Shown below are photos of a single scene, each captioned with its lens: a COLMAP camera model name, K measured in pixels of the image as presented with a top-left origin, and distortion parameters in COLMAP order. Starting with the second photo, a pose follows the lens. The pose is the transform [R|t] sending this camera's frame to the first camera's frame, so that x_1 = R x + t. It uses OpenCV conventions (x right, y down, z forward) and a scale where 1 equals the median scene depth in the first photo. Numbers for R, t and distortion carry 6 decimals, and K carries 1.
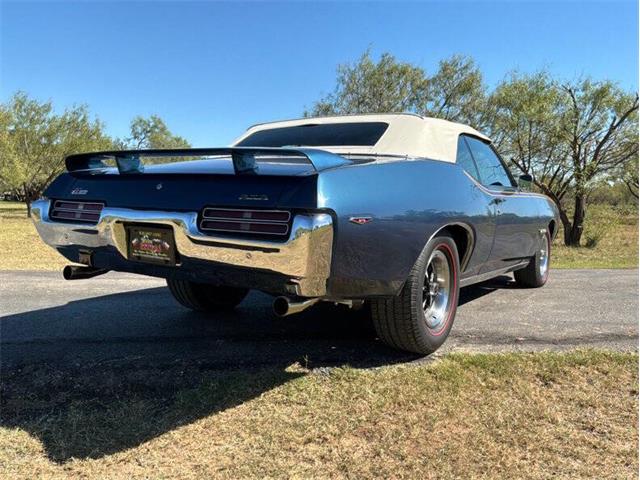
lens RADIAL K [[526.0, 0, 316.3], [0, 526.0, 240.8], [0, 0, 1]] dist [0.061152, -0.118297]
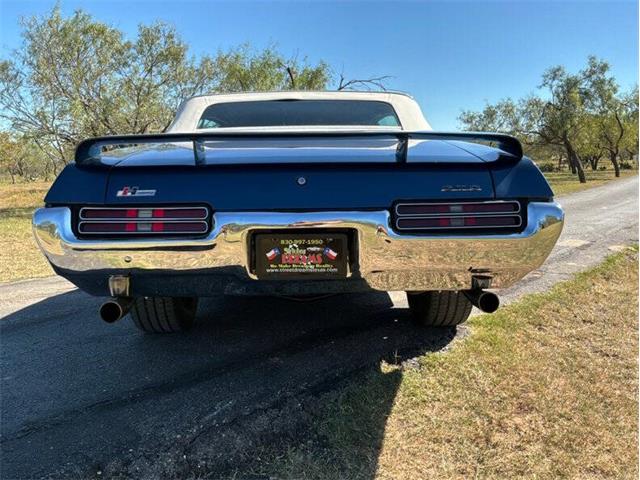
lens RADIAL K [[527.6, 0, 320.0], [0, 527.6, 240.0], [0, 0, 1]] dist [0.052852, -0.102249]
pose [[0.819974, -0.110848, 0.561565, -0.702693], [0.080912, 0.993665, 0.077995, -0.071603], [-0.566653, -0.018517, 0.823748, 0.327270]]
